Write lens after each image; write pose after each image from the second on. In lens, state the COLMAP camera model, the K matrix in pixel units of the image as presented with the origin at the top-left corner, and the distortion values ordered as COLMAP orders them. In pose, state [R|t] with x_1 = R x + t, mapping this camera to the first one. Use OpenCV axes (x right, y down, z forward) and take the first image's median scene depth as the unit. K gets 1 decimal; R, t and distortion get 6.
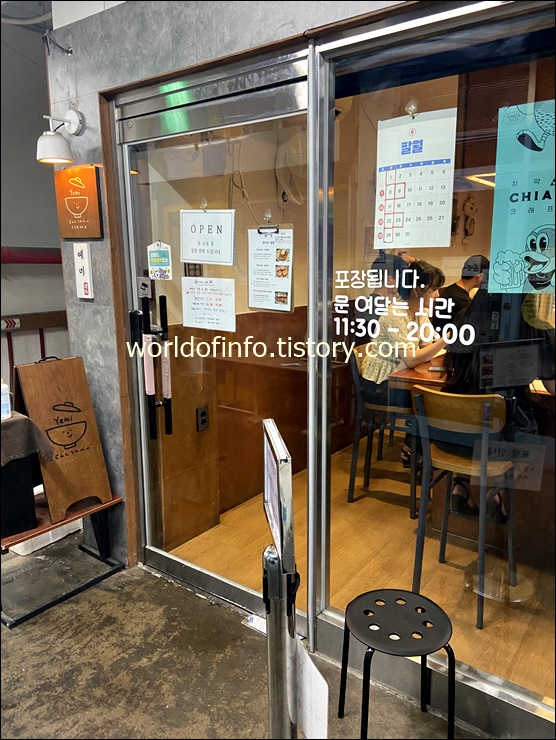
lens RADIAL K [[565.3, 0, 292.3], [0, 565.3, 375.2], [0, 0, 1]] dist [0.139189, -0.191530]
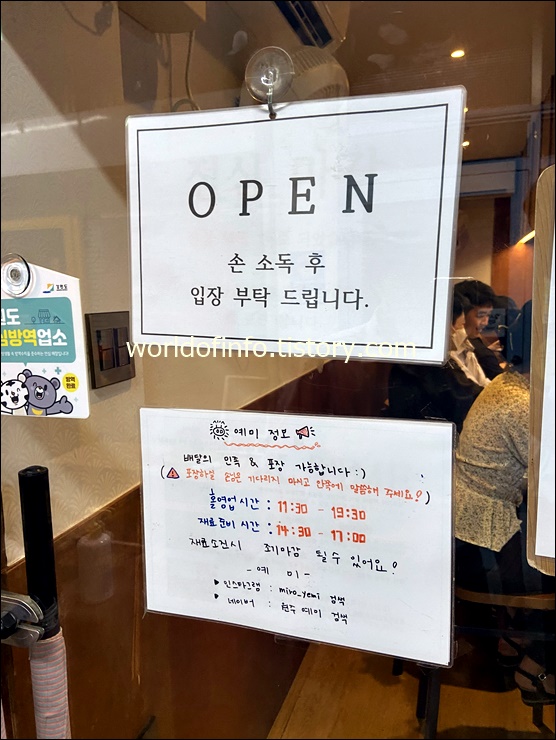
lens RADIAL K [[573.9, 0, 303.0], [0, 573.9, 372.5], [0, 0, 1]] dist [0.137433, -0.201600]
pose [[0.952894, -0.053543, 0.298540, -0.228043], [0.078634, 0.994251, -0.072670, -0.186901], [-0.292933, 0.092723, 0.951626, 0.858650]]
